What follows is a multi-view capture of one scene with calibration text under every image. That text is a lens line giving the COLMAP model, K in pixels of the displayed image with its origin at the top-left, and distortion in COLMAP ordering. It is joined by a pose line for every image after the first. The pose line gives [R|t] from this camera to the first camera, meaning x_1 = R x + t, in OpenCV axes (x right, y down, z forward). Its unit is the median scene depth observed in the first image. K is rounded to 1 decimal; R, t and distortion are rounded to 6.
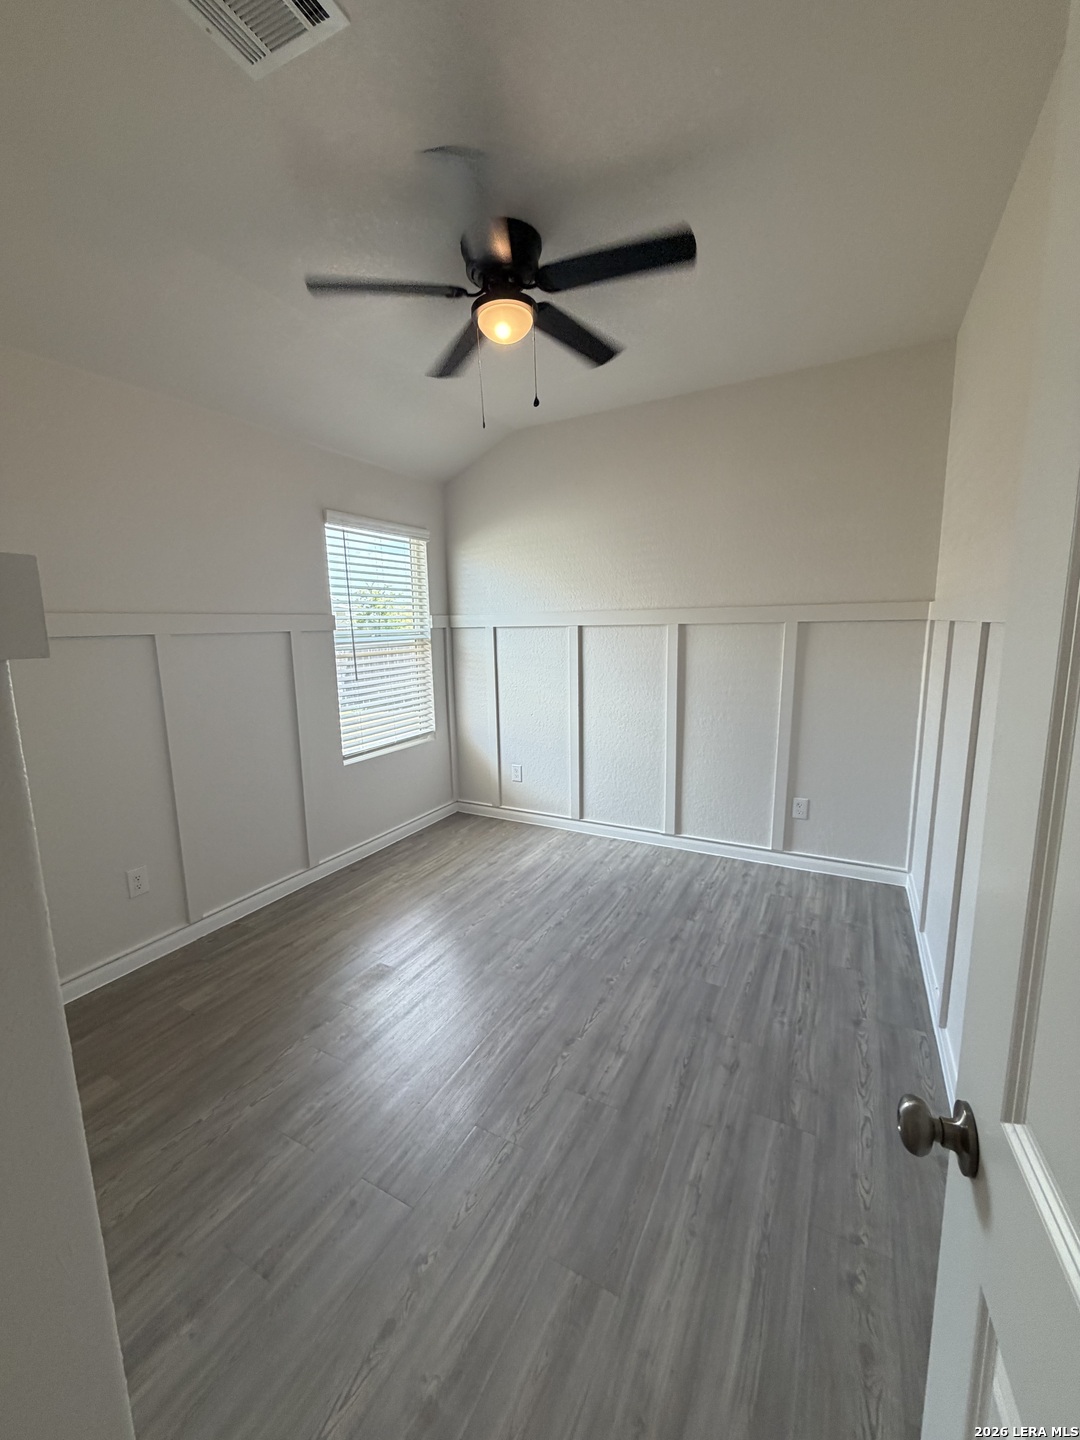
lens RADIAL K [[578.8, 0, 531.2], [0, 578.8, 716.5], [0, 0, 1]] dist [0.001365, 0.000309]
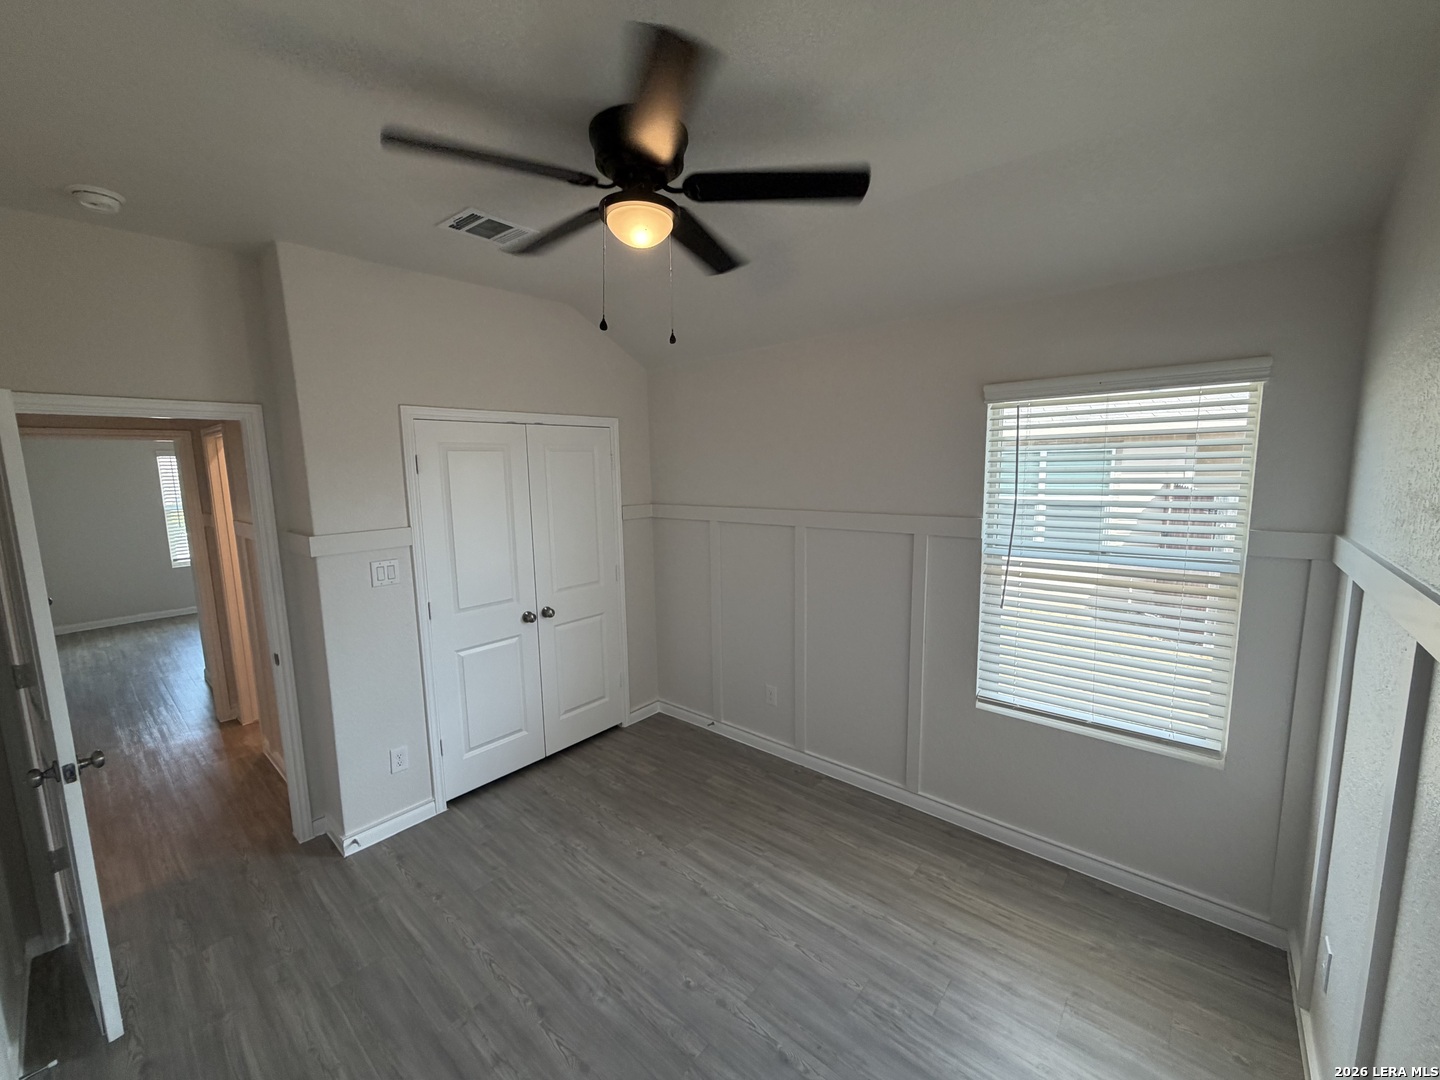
lens RADIAL K [[578.8, 0, 727.1], [0, 578.8, 540.9], [0, 0, 1]] dist [0.001365, 0.000309]
pose [[-0.205606, 0.158876, -0.965652, 0.723728], [-0.131175, 0.973356, 0.188073, -0.369544], [0.969804, 0.165339, -0.179288, 1.212228]]
